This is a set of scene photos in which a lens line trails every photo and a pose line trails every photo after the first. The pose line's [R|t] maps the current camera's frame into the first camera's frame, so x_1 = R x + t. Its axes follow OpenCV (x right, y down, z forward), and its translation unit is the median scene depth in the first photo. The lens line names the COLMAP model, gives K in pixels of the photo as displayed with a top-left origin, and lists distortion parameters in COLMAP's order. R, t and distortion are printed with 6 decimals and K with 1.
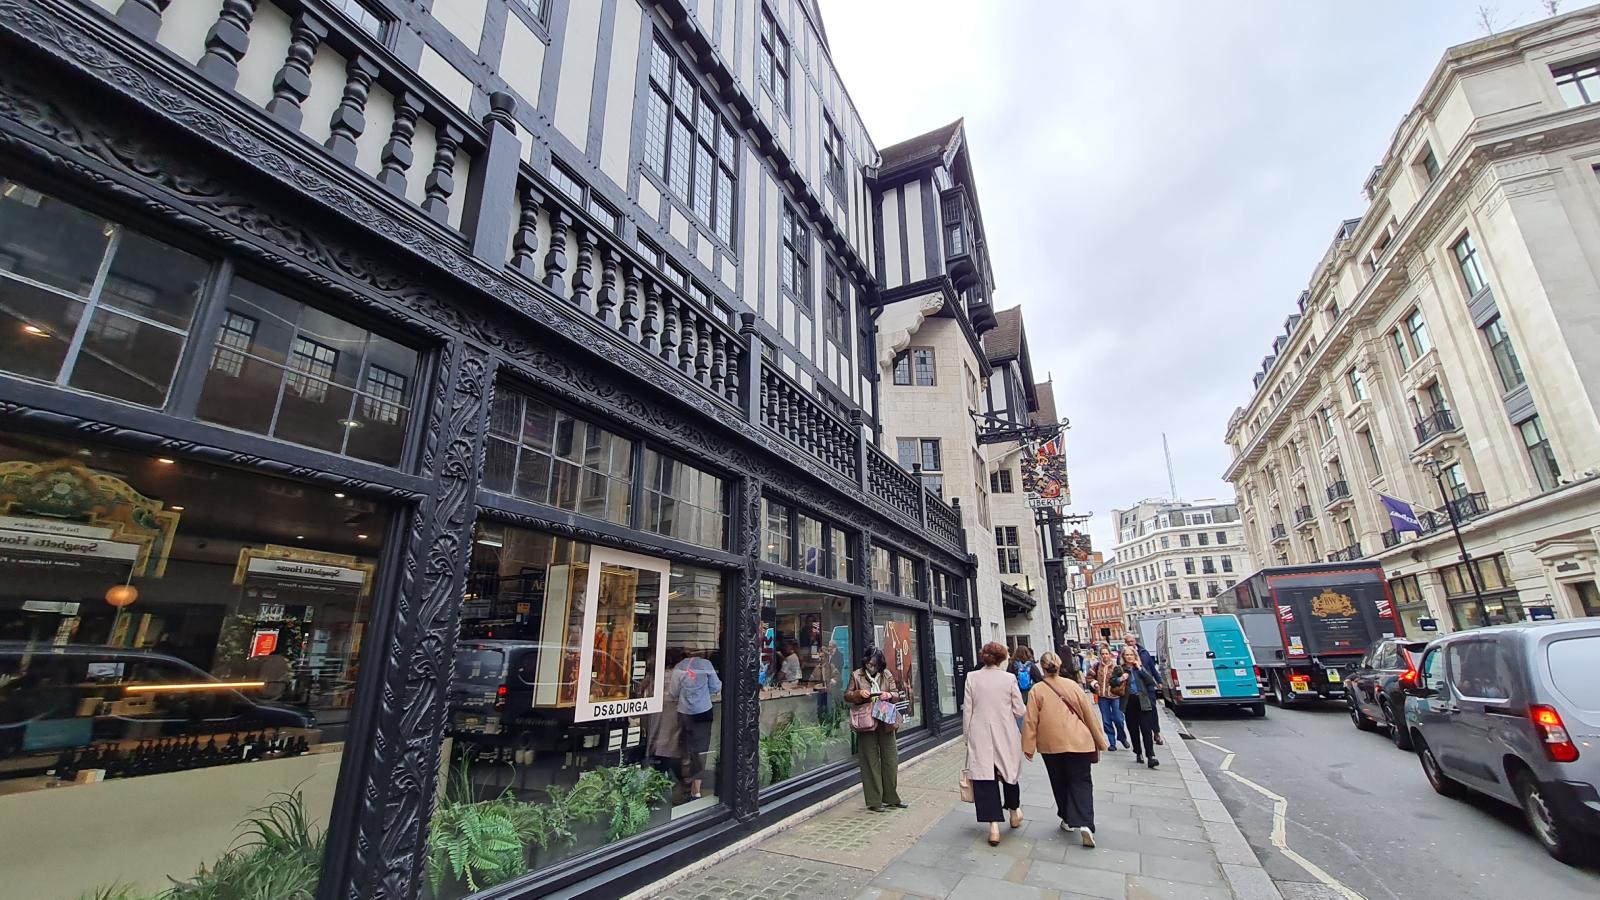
lens RADIAL K [[627.9, 0, 799.2], [0, 627.9, 455.2], [0, 0, 1]] dist [0.000677, 0.000642]
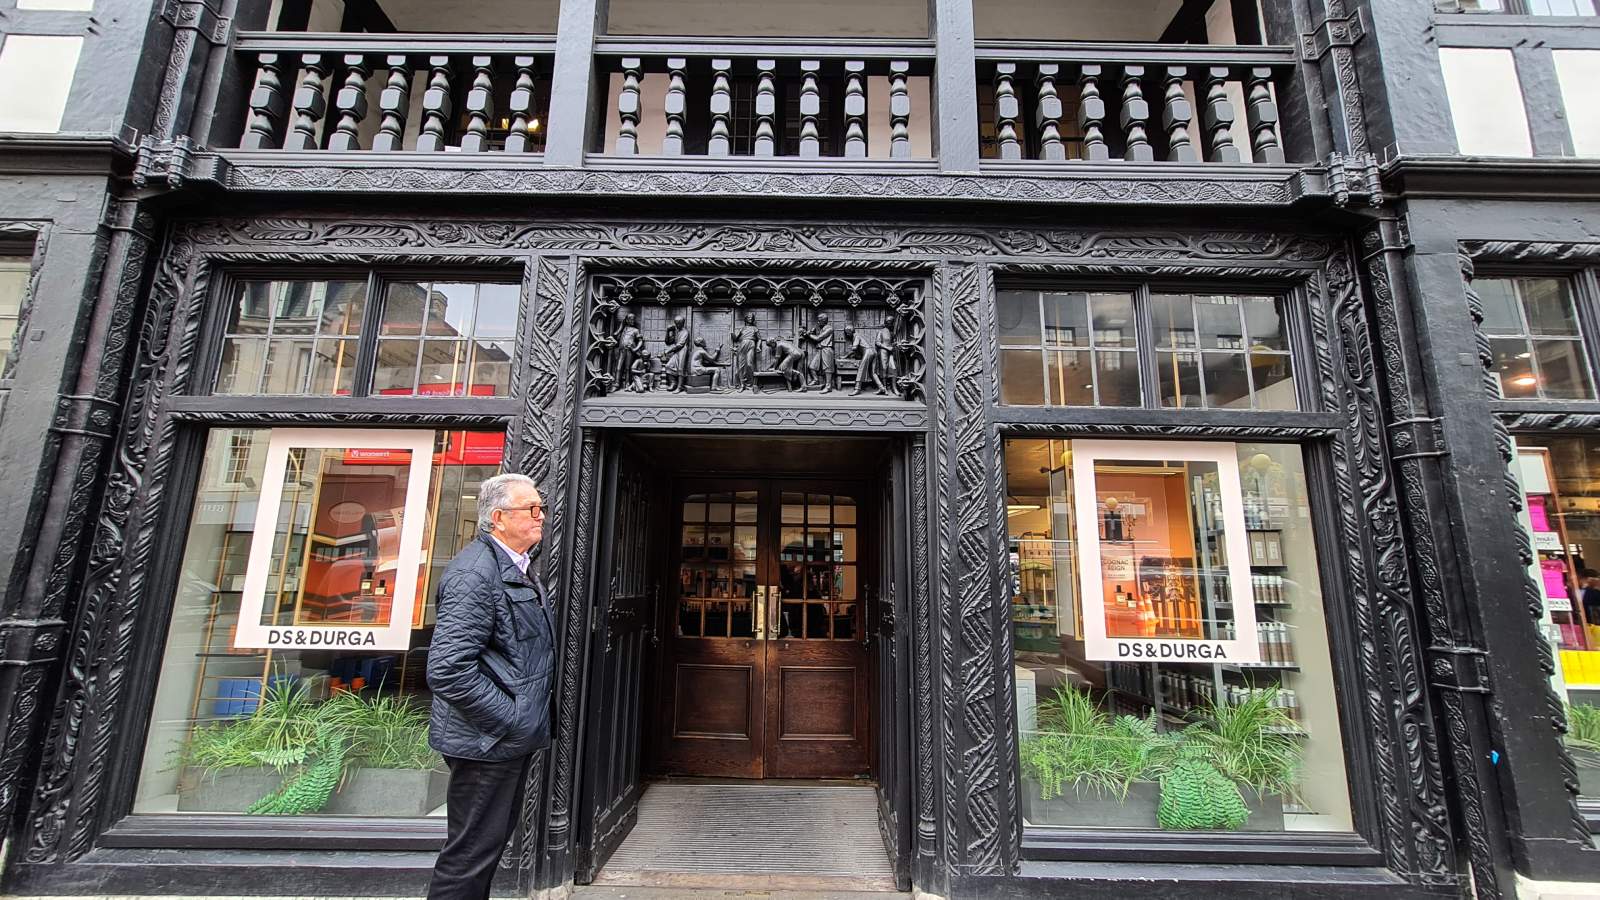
lens RADIAL K [[627.9, 0, 799.2], [0, 627.9, 455.2], [0, 0, 1]] dist [0.000677, 0.000642]
pose [[0.470487, -0.157198, -0.868292, 0.402770], [0.254033, 0.966475, -0.037325, 0.232432], [0.845050, -0.203014, 0.494647, 0.727651]]
